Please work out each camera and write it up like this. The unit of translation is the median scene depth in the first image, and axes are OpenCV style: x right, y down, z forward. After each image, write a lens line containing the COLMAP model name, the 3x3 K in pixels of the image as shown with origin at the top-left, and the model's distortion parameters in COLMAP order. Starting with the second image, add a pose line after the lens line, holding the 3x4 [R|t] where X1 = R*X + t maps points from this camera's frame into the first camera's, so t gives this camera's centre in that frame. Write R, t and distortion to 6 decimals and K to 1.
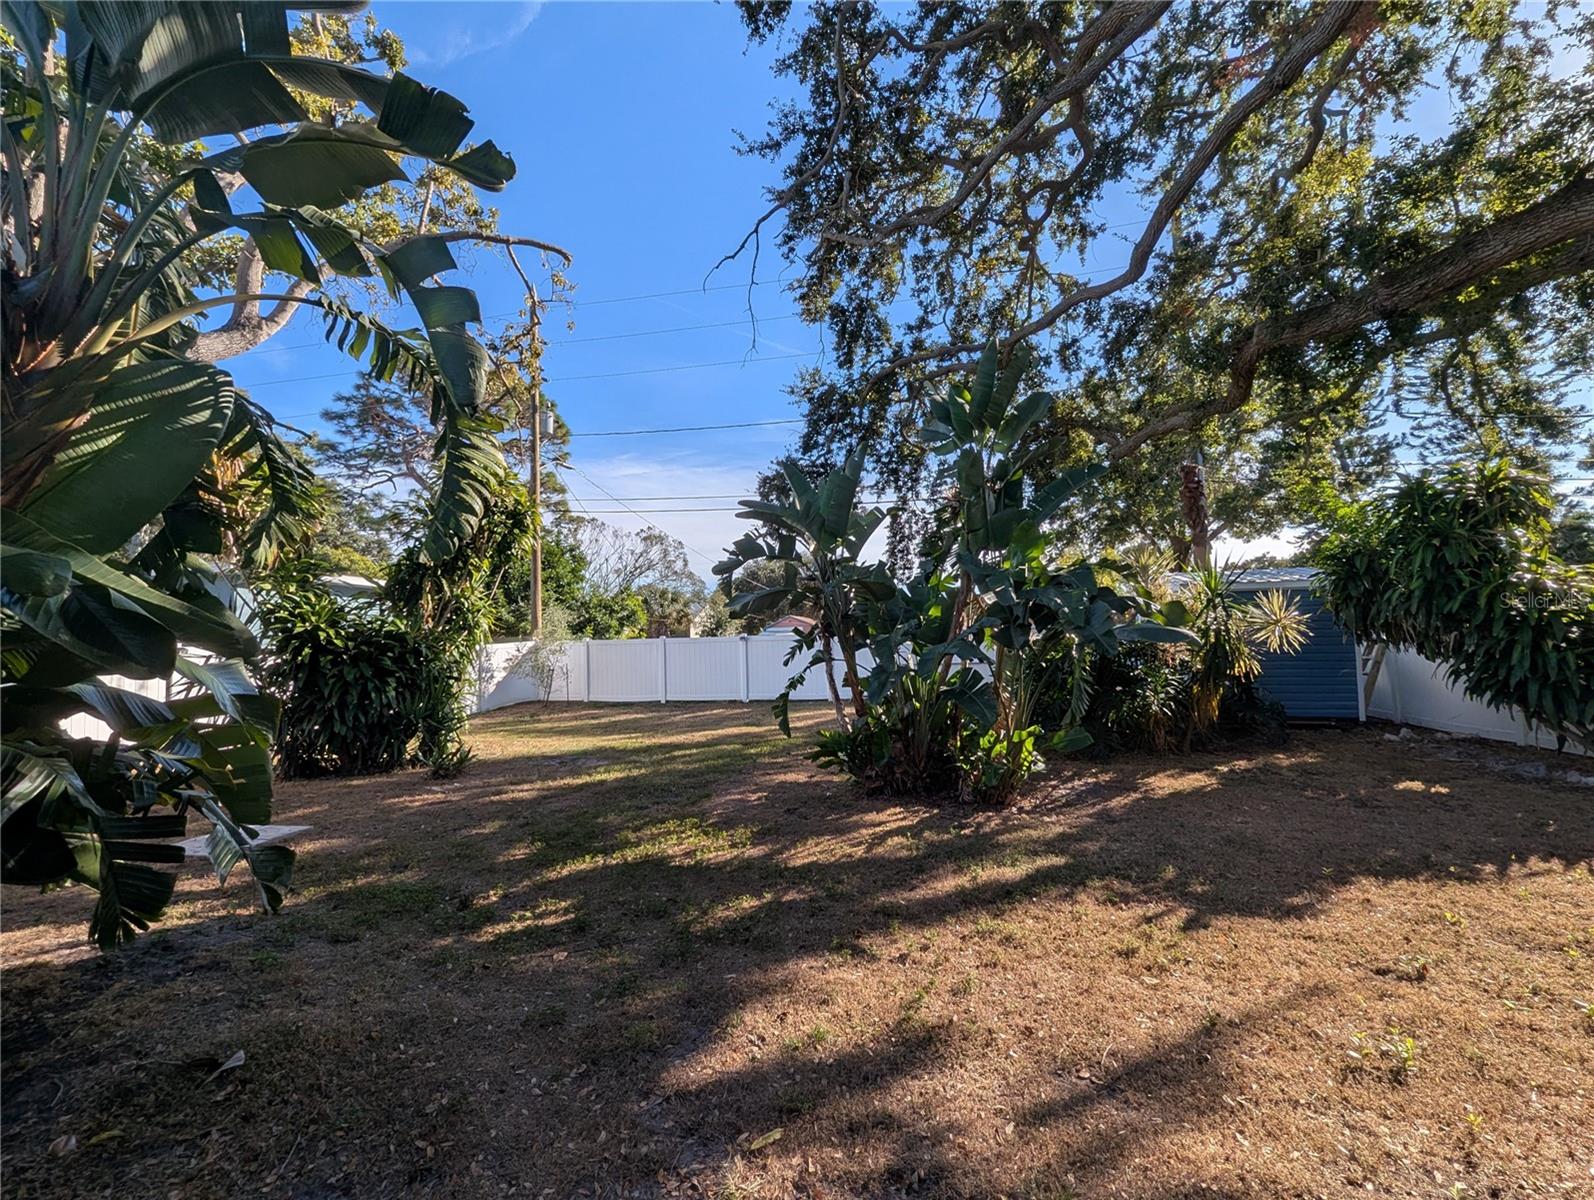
lens RADIAL K [[653.2, 0, 800.4], [0, 653.2, 603.7], [0, 0, 1]] dist [0.000804, 0.000239]
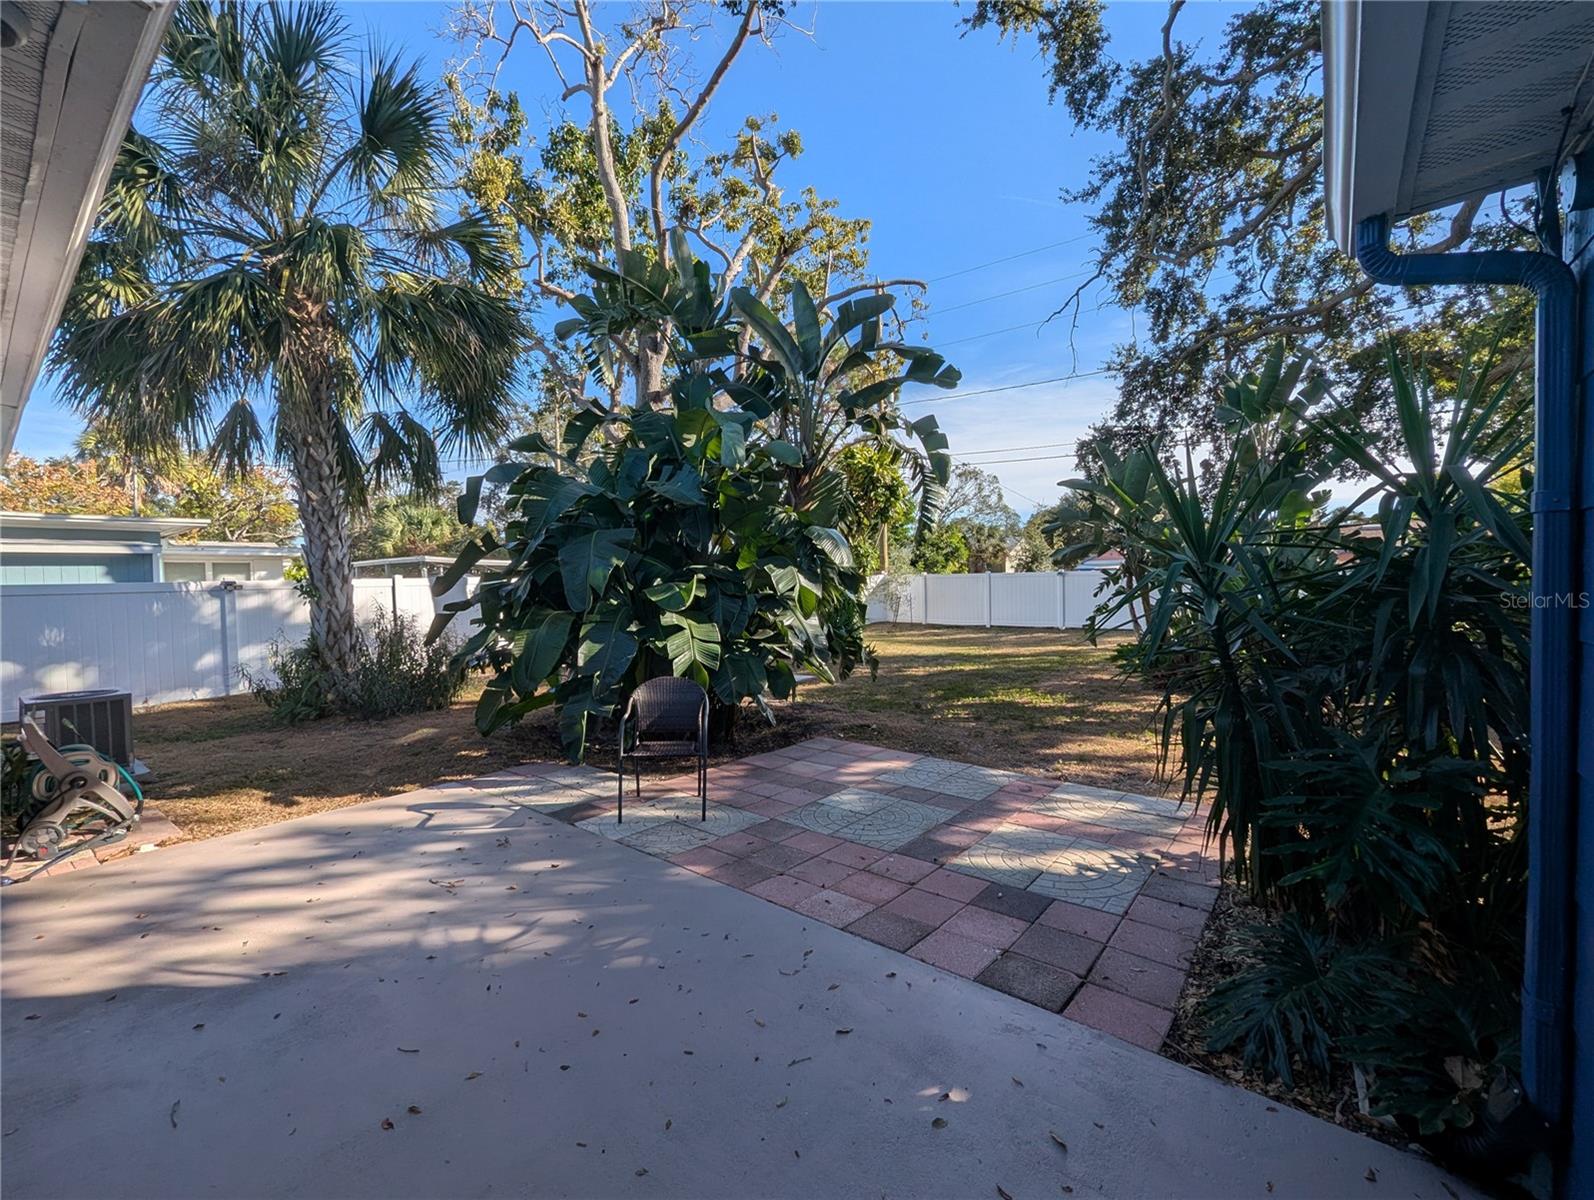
lens RADIAL K [[653.2, 0, 812.8], [0, 653.2, 602.0], [0, 0, 1]] dist [0.000804, 0.000239]
pose [[0.901844, 0.023713, -0.431410, 0.024534], [0.020310, 0.995062, 0.097151, -0.027931], [0.431584, -0.096377, 0.896910, -0.342249]]
